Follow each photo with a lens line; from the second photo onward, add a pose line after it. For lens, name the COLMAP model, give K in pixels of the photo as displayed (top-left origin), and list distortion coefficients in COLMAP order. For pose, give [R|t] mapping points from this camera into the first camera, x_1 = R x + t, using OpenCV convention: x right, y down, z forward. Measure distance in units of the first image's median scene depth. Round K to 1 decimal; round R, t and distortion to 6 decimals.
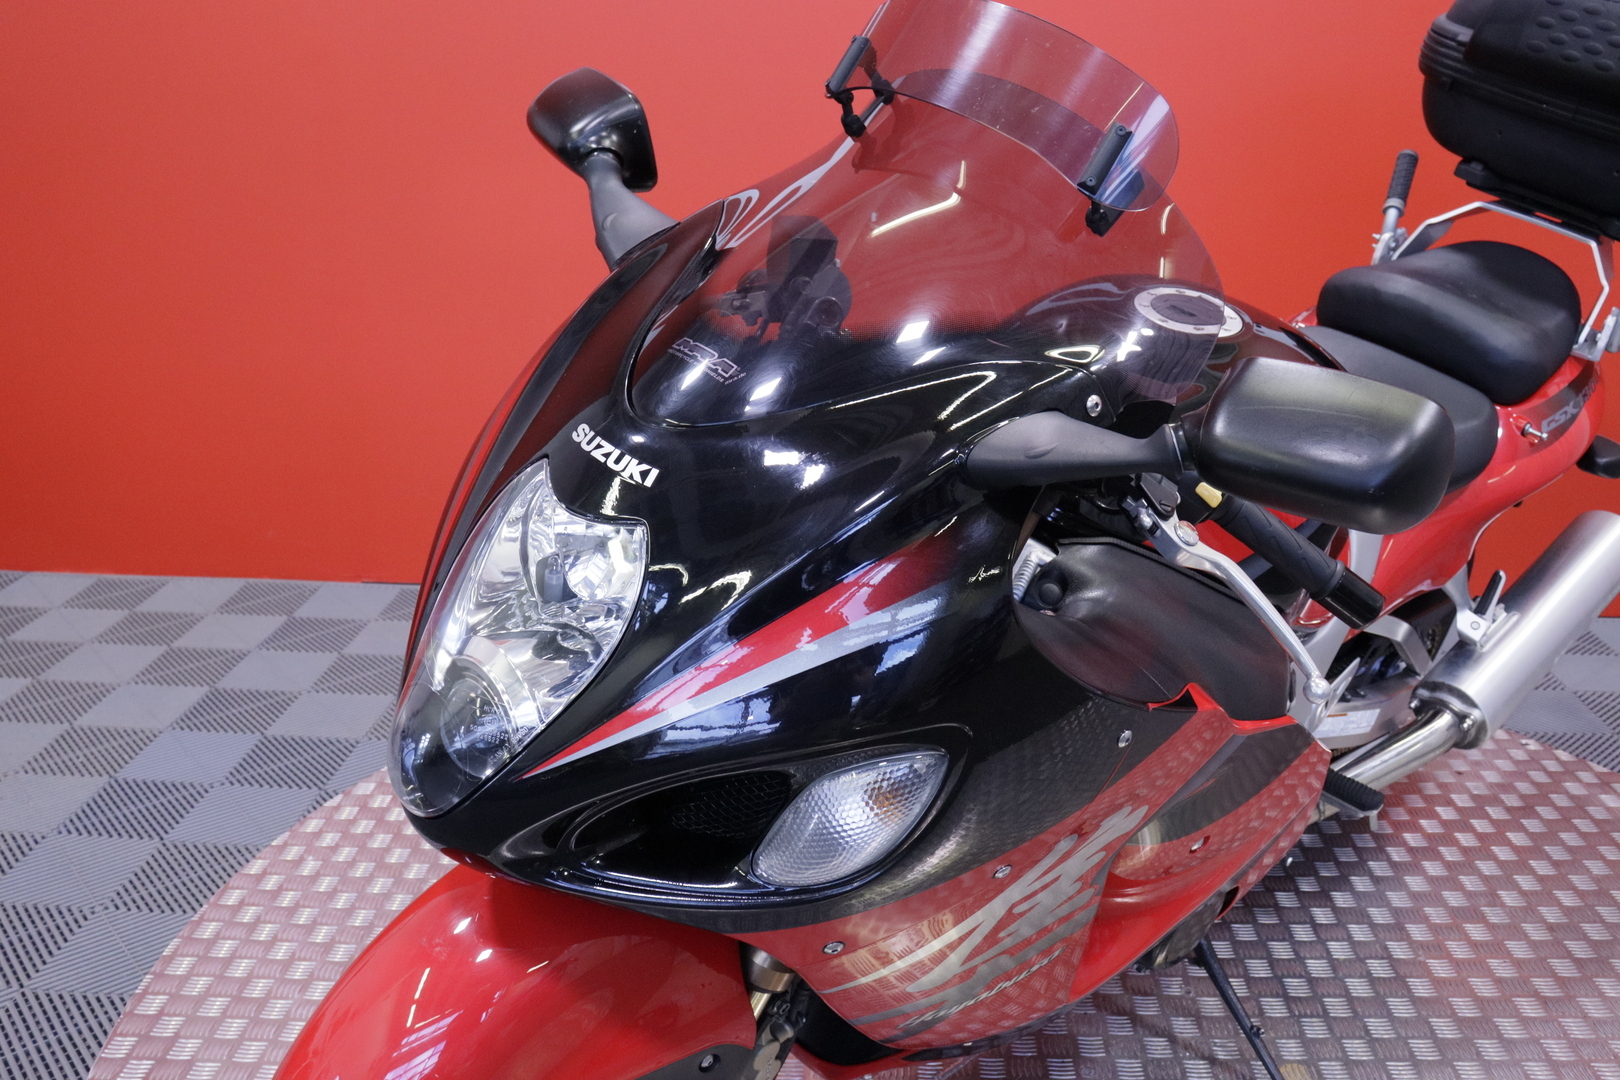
lens RADIAL K [[1546.2, 0, 811.6], [0, 1546.2, 560.2], [0, 0, 1]] dist [-0.033529, 0.000000]
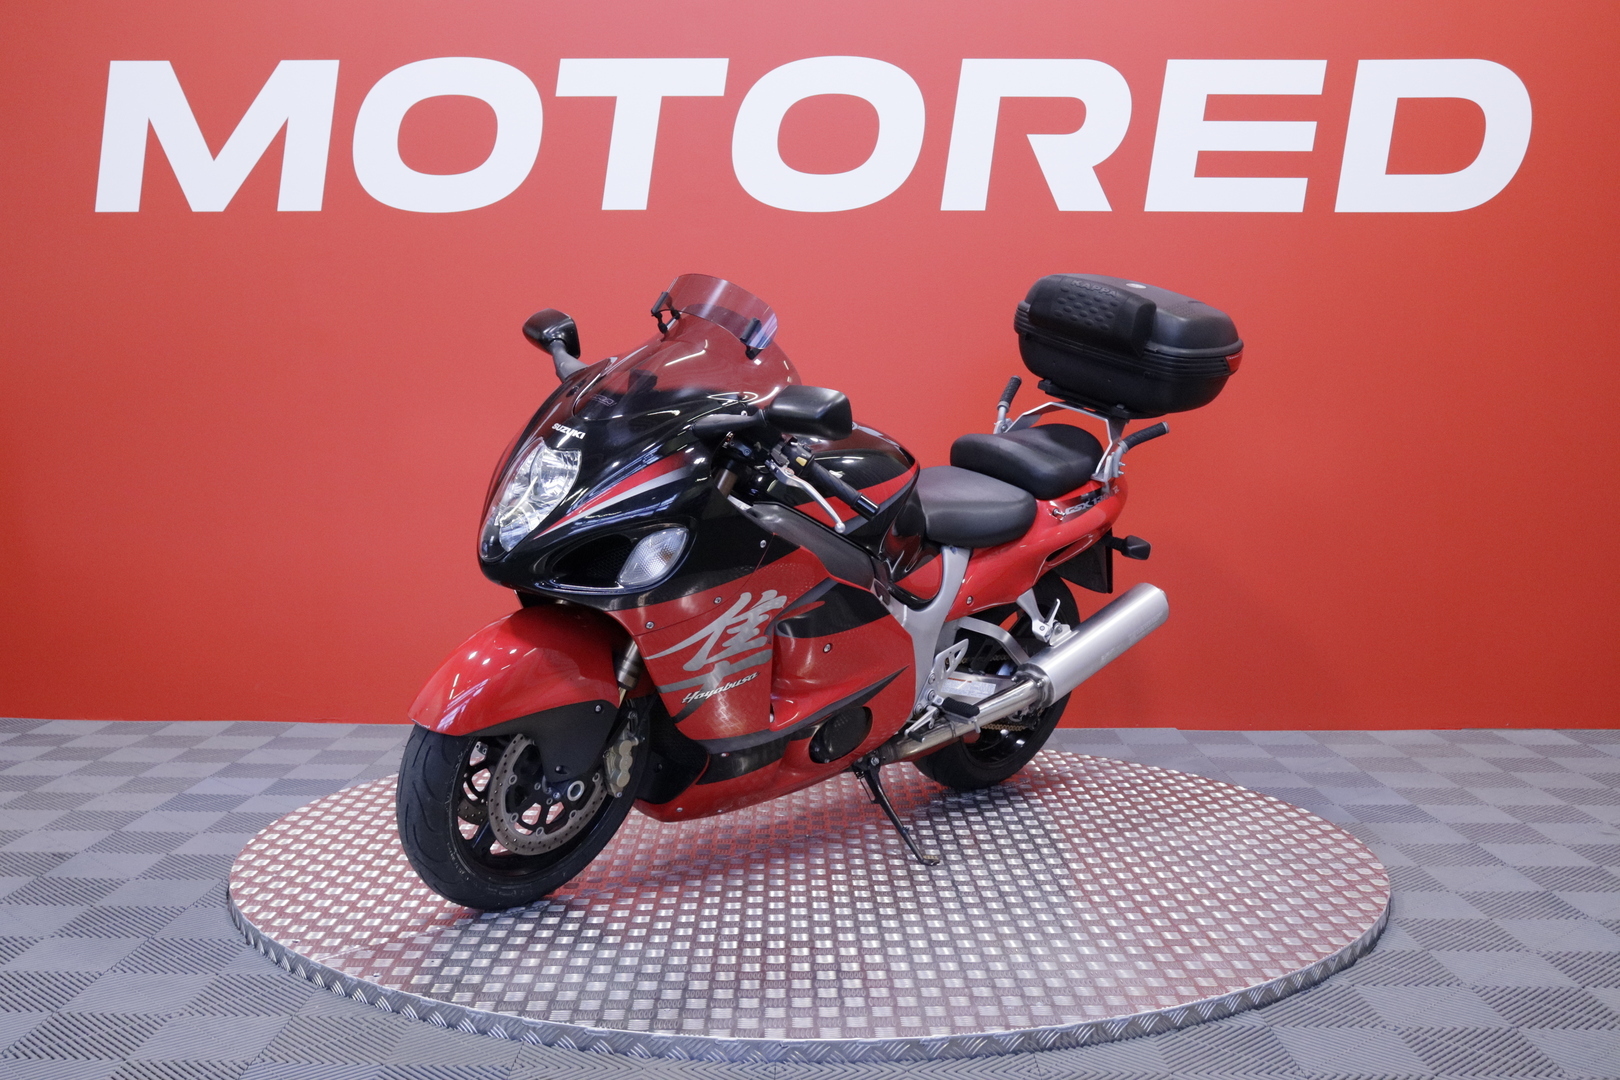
lens RADIAL K [[1797.1, 0, 796.6], [0, 1797.1, 539.2], [0, 0, 1]] dist [-0.081494, 0.000000]
pose [[0.999191, -0.005150, 0.039875, 0.115678], [0.014498, 0.971190, -0.237865, 0.673137], [-0.037502, 0.238250, 0.970479, -1.565506]]
